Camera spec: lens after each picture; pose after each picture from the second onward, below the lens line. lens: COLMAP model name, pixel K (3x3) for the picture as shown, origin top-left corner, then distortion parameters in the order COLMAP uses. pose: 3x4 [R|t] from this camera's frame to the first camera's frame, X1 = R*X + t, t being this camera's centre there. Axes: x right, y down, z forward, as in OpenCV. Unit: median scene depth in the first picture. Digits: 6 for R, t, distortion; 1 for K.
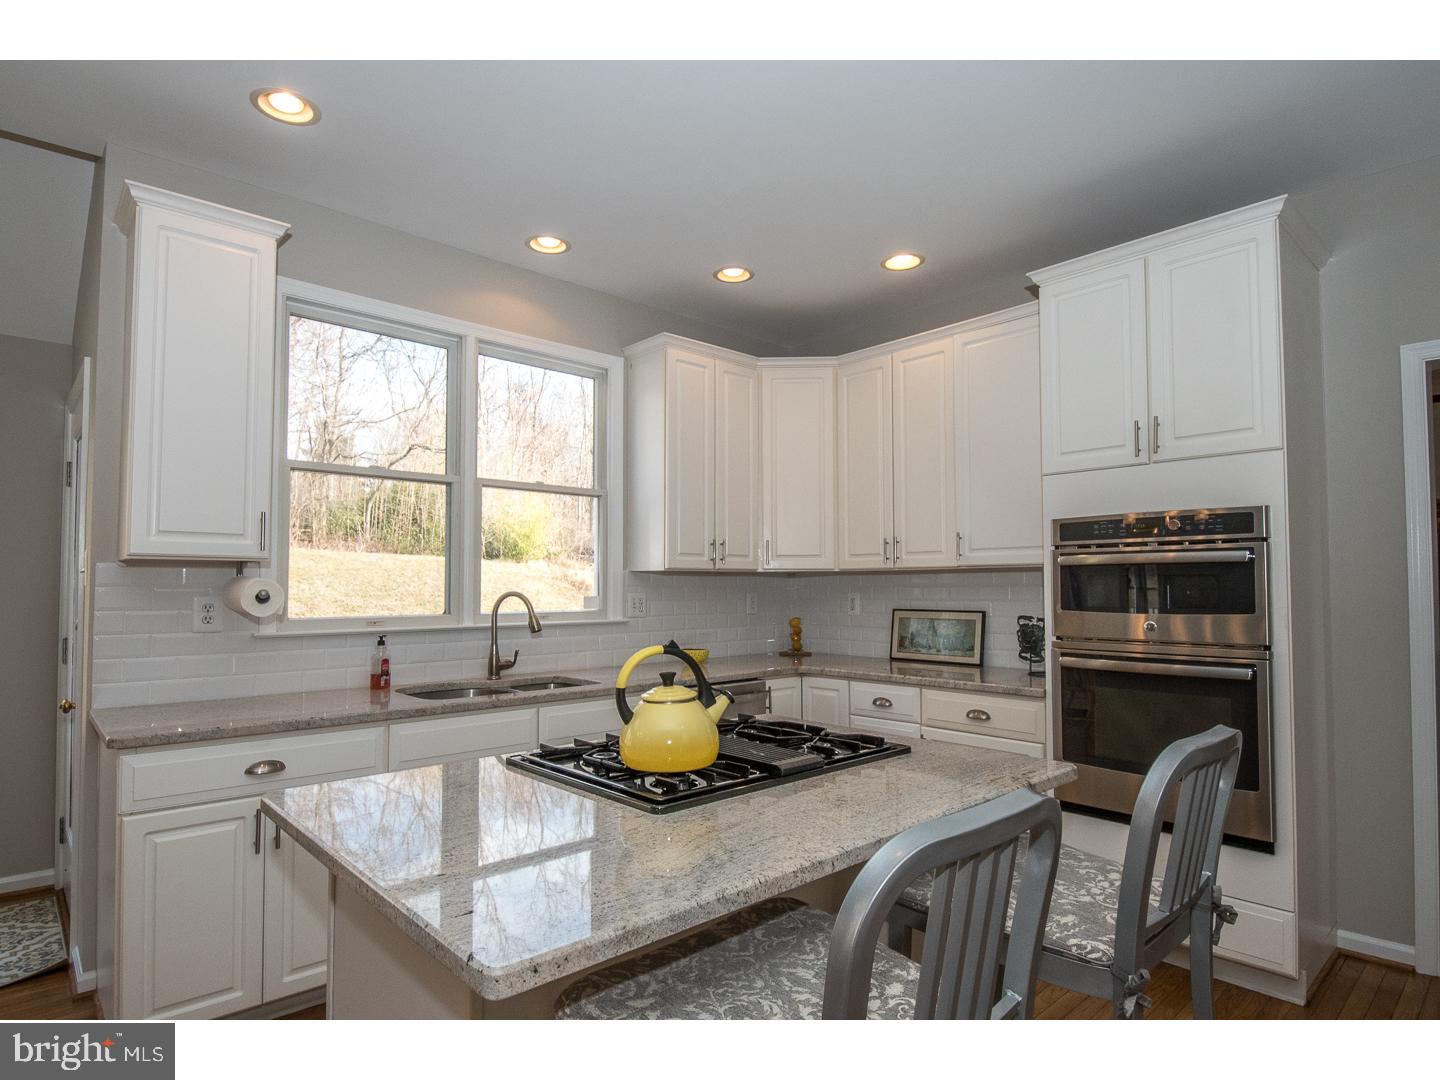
lens RADIAL K [[788.0, 0, 711.9], [0, 788.0, 558.8], [0, 0, 1]] dist [0.001458, 0.000940]
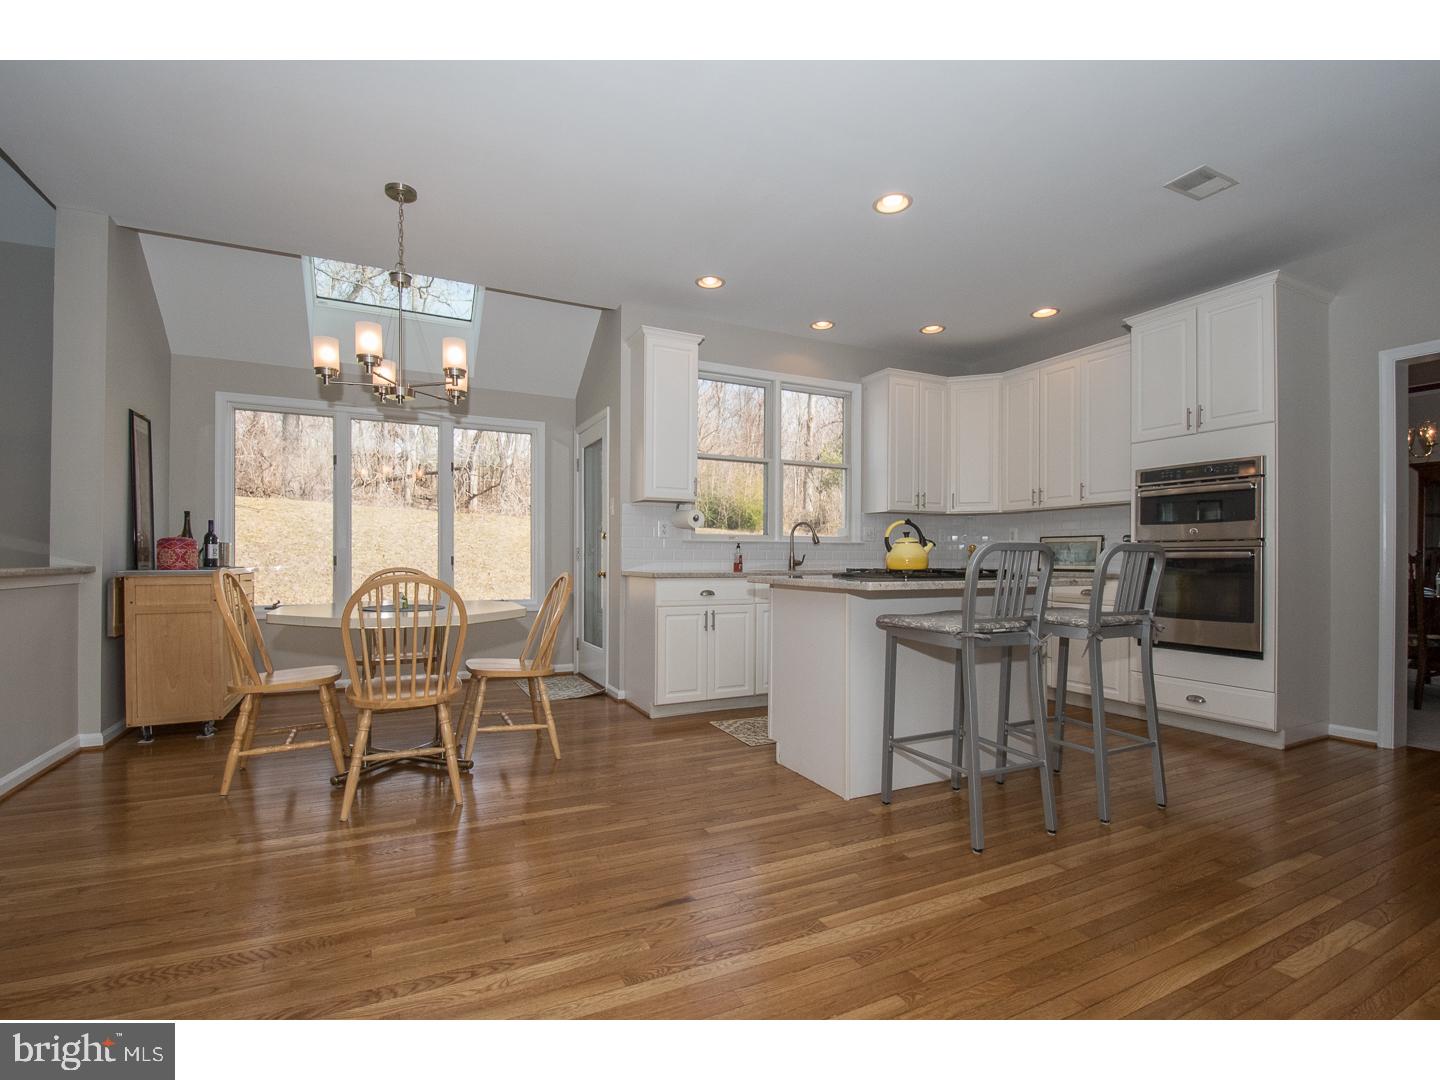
lens RADIAL K [[656.3, 0, 713.9], [0, 656.3, 558.3], [0, 0, 1]] dist [-0.009891, -0.001895]
pose [[0.960228, 0.004377, -0.279184, -0.029532], [0.005746, 0.999356, 0.035429, 0.072920], [0.279159, -0.035624, 0.959584, -0.514202]]
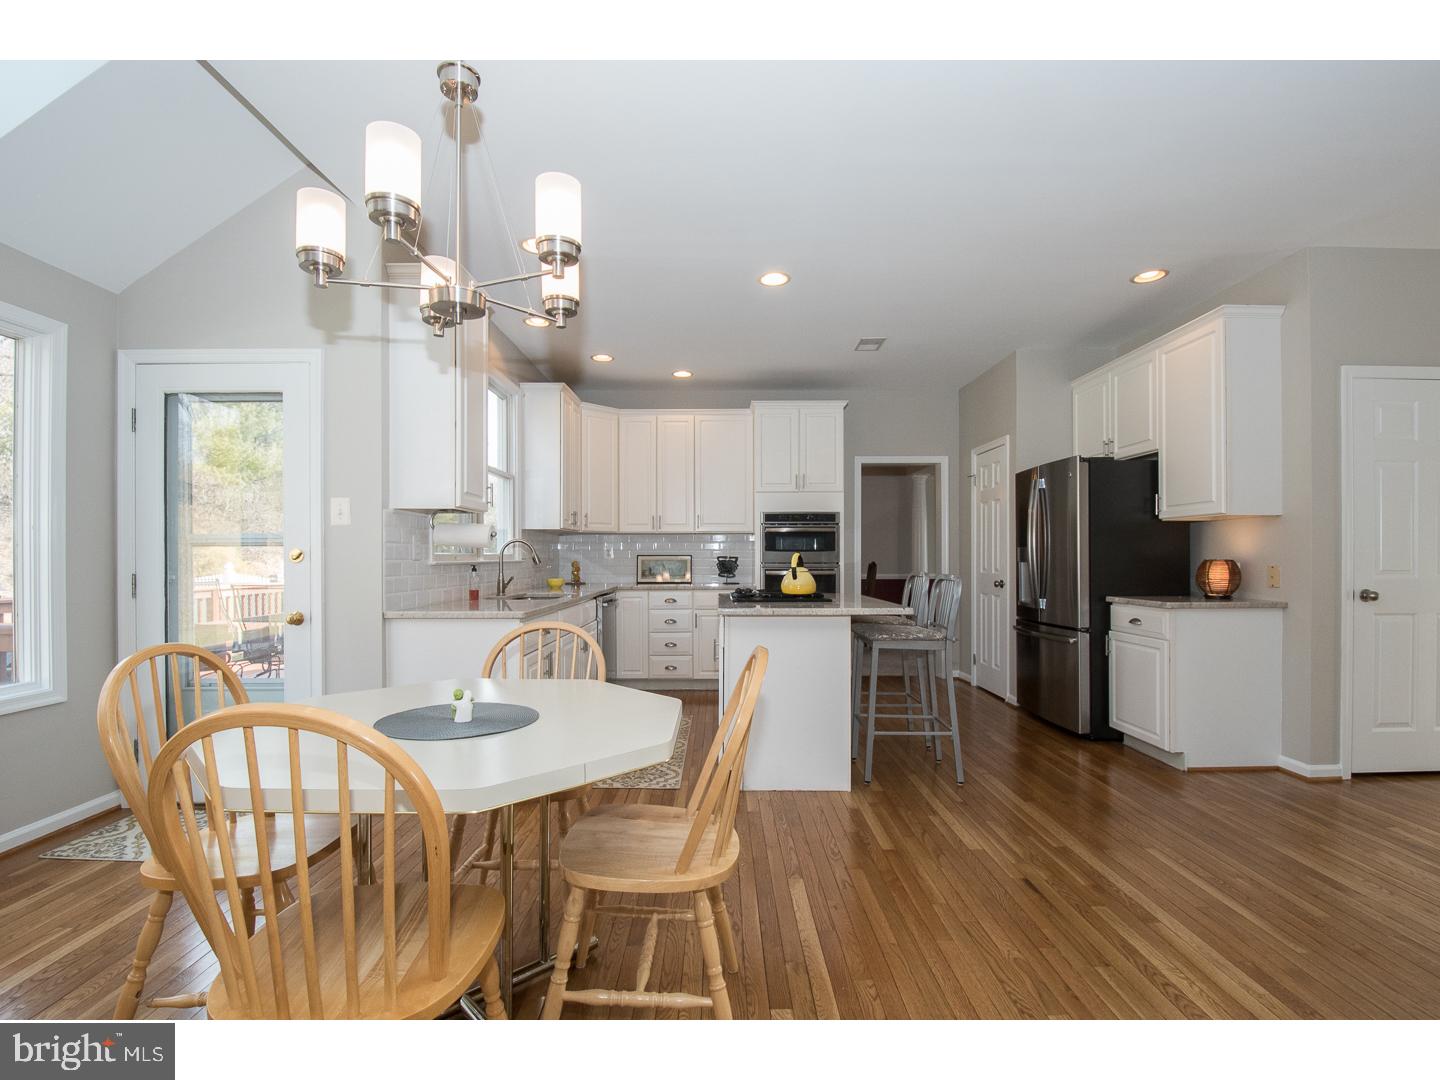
lens RADIAL K [[656.3, 0, 717.3], [0, 656.3, 559.0], [0, 0, 1]] dist [-0.009891, -0.001895]
pose [[0.677376, -0.000560, 0.735636, -0.972803], [-0.027192, 0.999297, 0.025799, 0.038239], [-0.735134, -0.037479, 0.676885, -0.189324]]
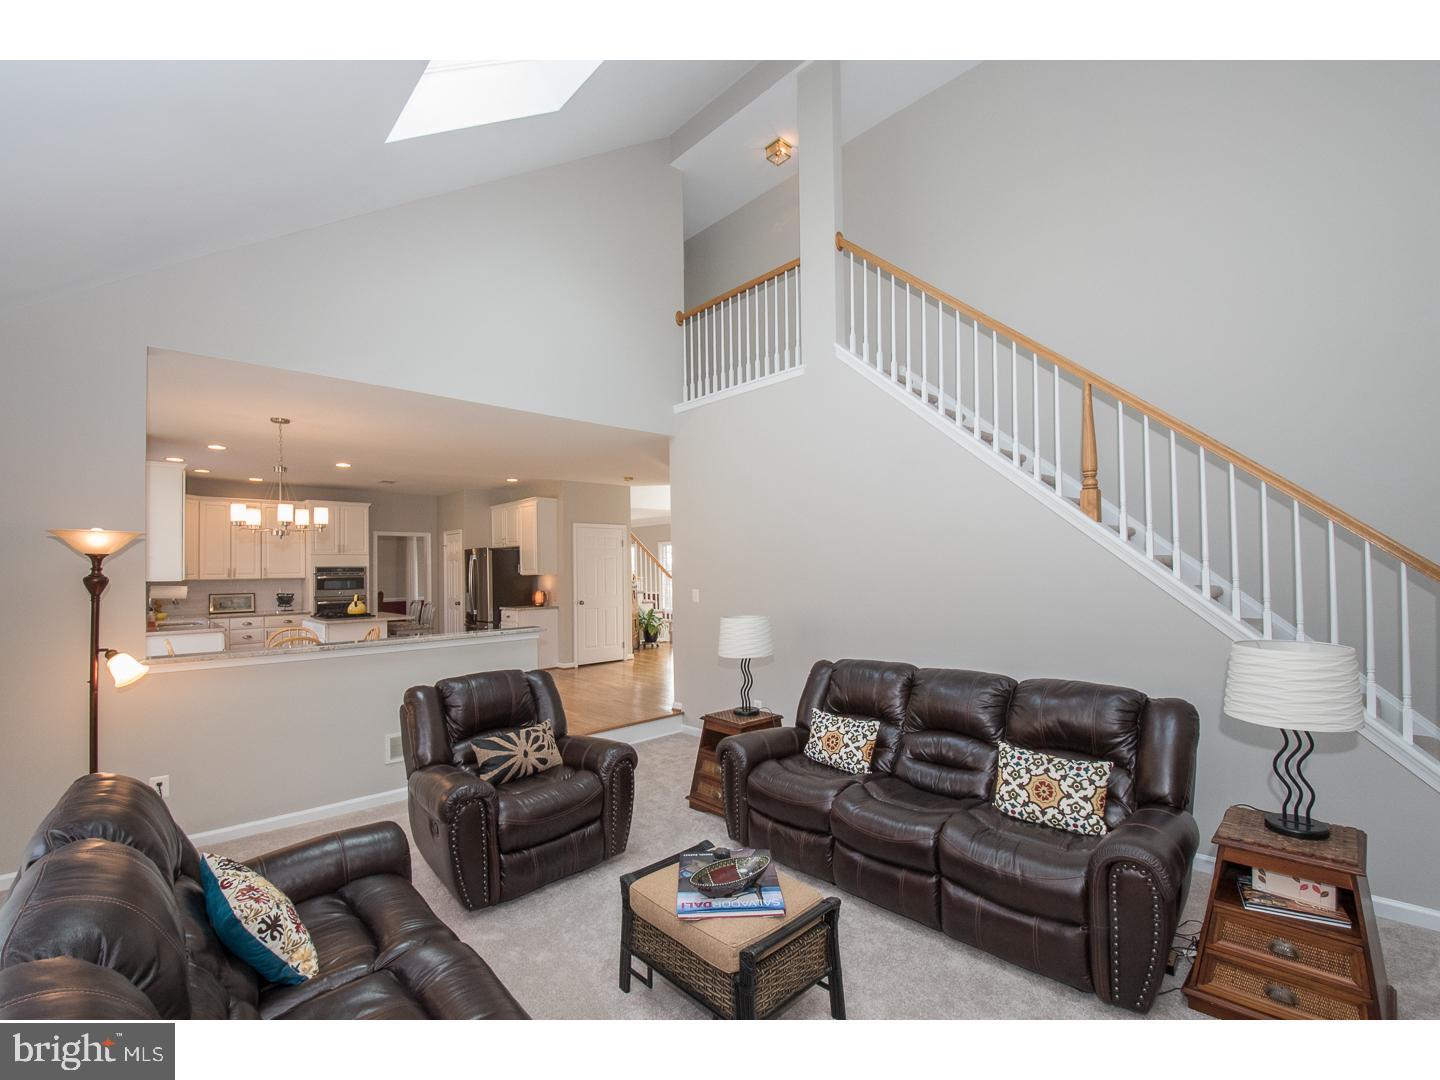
lens RADIAL K [[624.0, 0, 728.4], [0, 624.0, 551.1], [0, 0, 1]] dist [-0.015512, -0.004832]
pose [[-0.015264, 0.033041, 0.999337, -2.376953], [-0.019522, 0.999254, -0.033336, -0.058550], [-0.999693, -0.020018, -0.014608, -0.879705]]
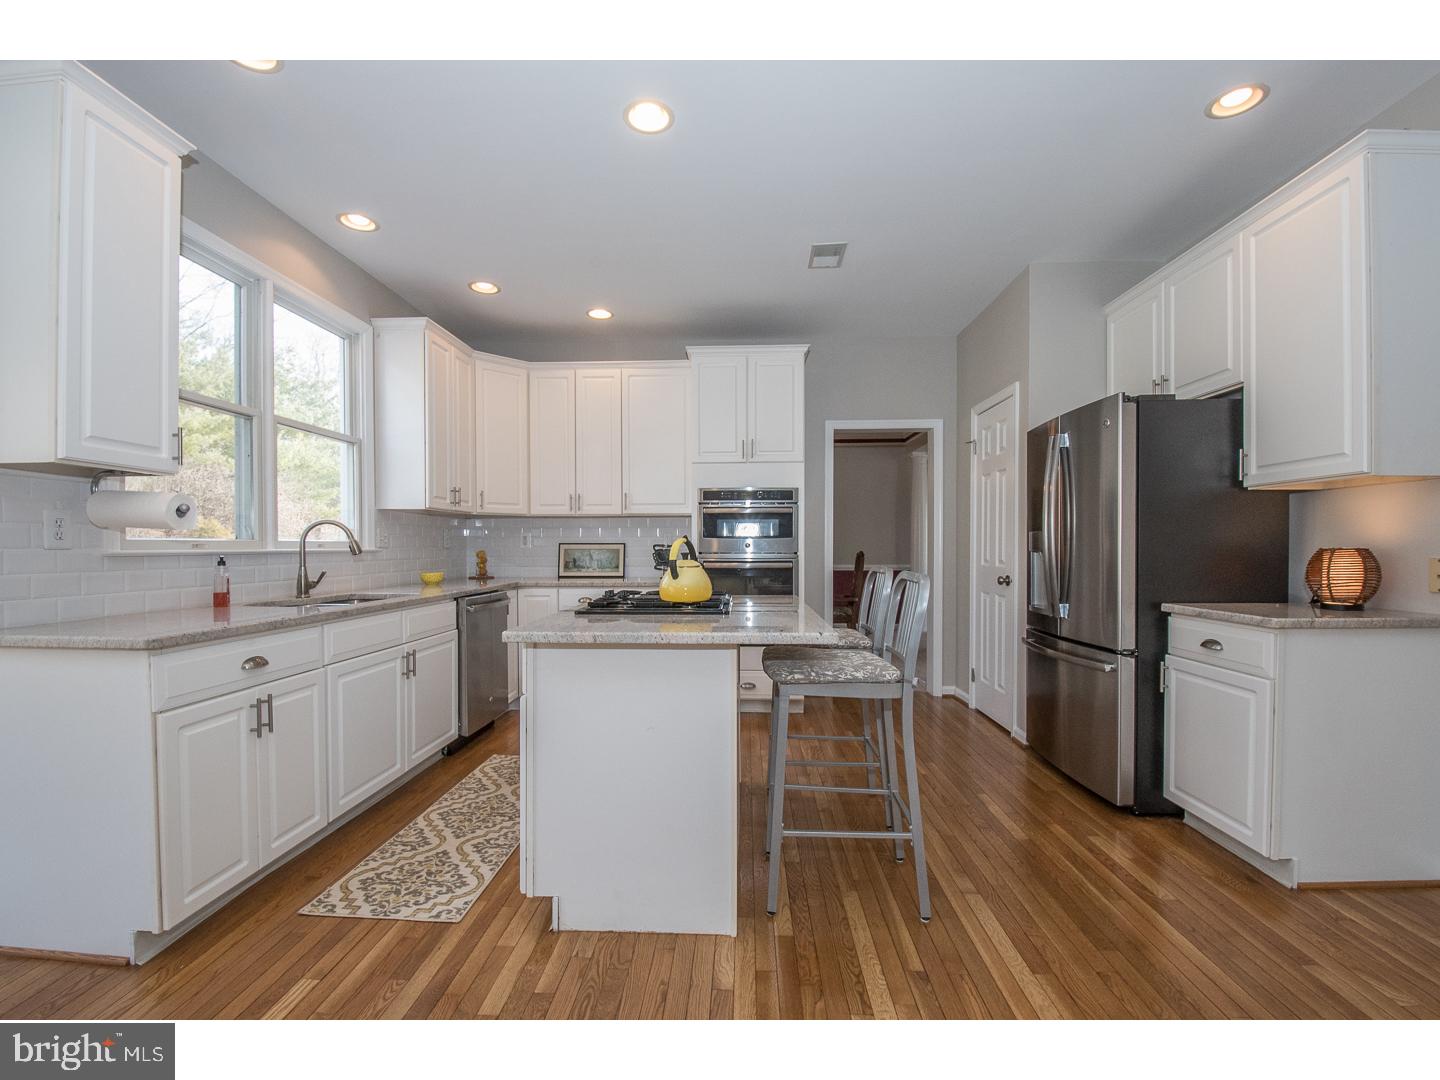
lens RADIAL K [[624.0, 0, 720.1], [0, 624.0, 561.3], [0, 0, 1]] dist [-0.015512, -0.004832]
pose [[0.703138, -0.014740, 0.710901, -0.505131], [-0.026040, 0.998581, 0.046461, 0.045983], [-0.710576, -0.051181, 0.701756, -0.043020]]
